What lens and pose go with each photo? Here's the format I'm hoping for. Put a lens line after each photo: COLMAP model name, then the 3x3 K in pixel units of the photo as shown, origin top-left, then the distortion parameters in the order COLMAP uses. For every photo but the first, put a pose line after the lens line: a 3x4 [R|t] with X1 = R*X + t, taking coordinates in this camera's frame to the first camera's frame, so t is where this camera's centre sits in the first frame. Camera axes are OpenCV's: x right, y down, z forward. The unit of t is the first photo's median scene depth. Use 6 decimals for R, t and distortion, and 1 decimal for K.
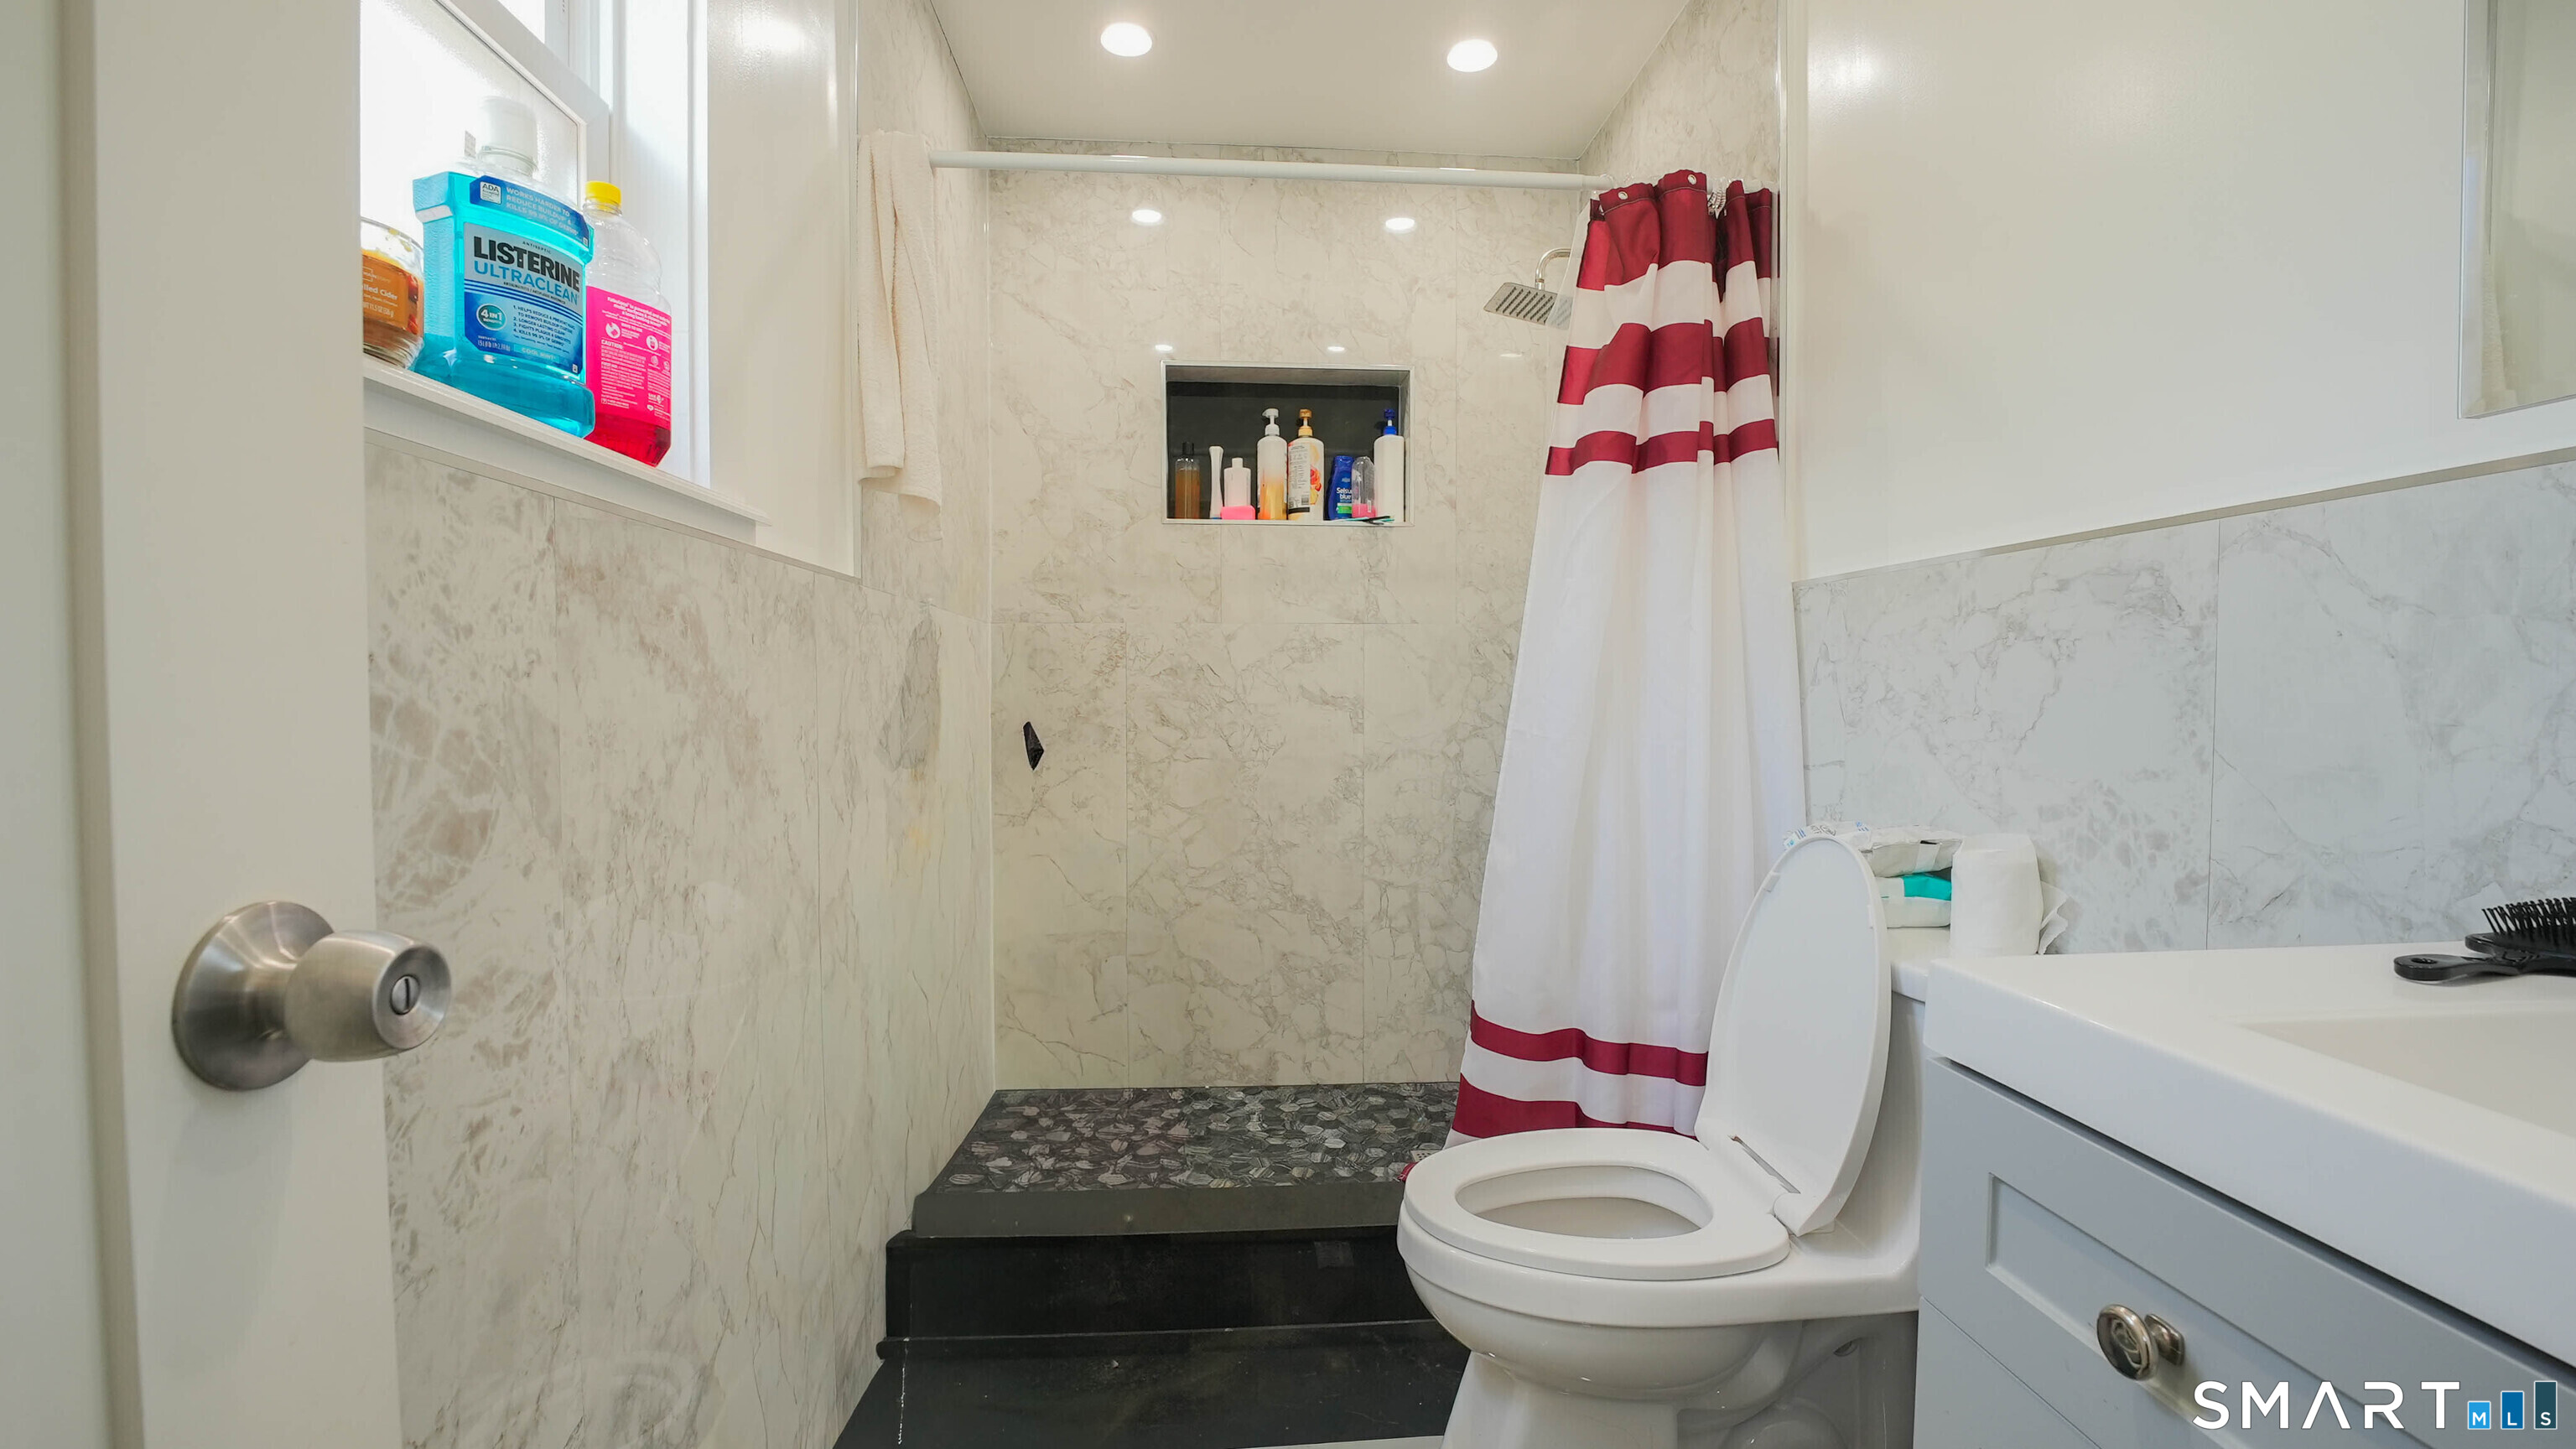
lens RADIAL K [[1034.5, 0, 1278.0], [0, 1034.5, 716.5], [0, 0, 1]] dist [-0.028720, 0.003787]
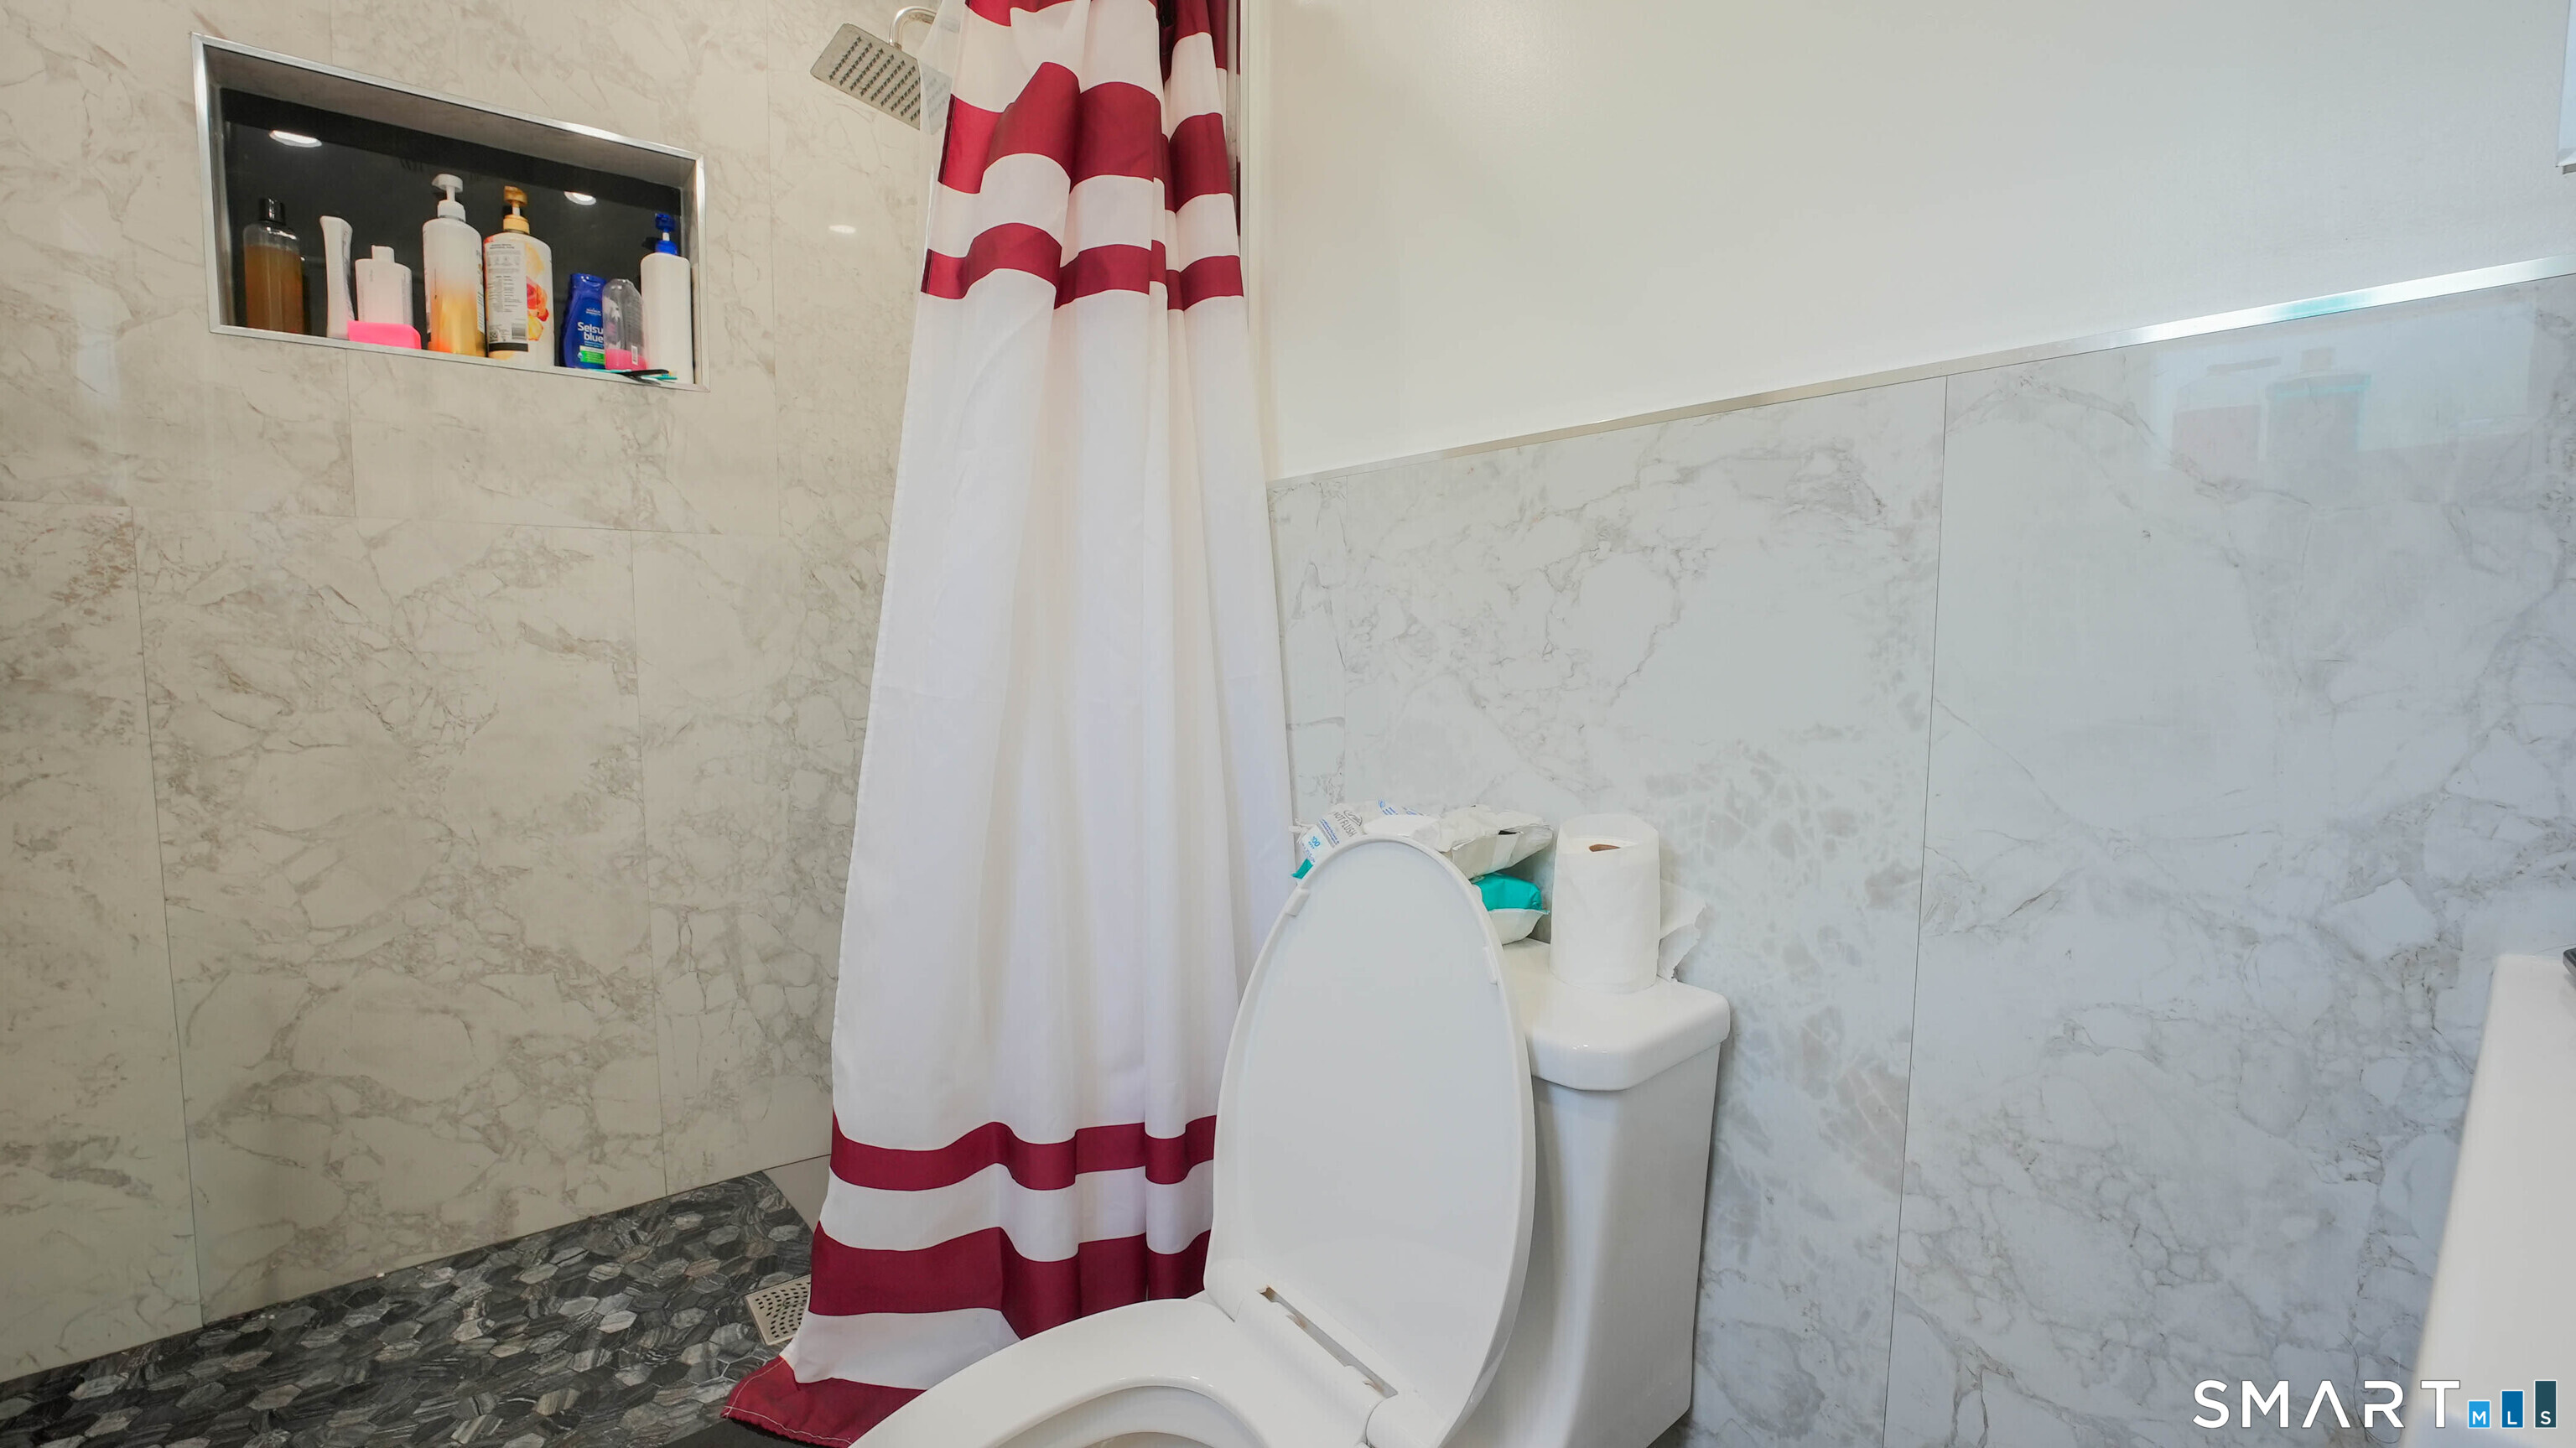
lens RADIAL K [[1034.5, 0, 1278.0], [0, 1034.5, 716.0], [0, 0, 1]] dist [-0.028720, 0.003787]
pose [[0.815489, -0.044107, 0.577089, 0.056934], [0.014583, 0.998341, 0.055696, -0.000994], [-0.578588, -0.037004, 0.814780, 0.327979]]
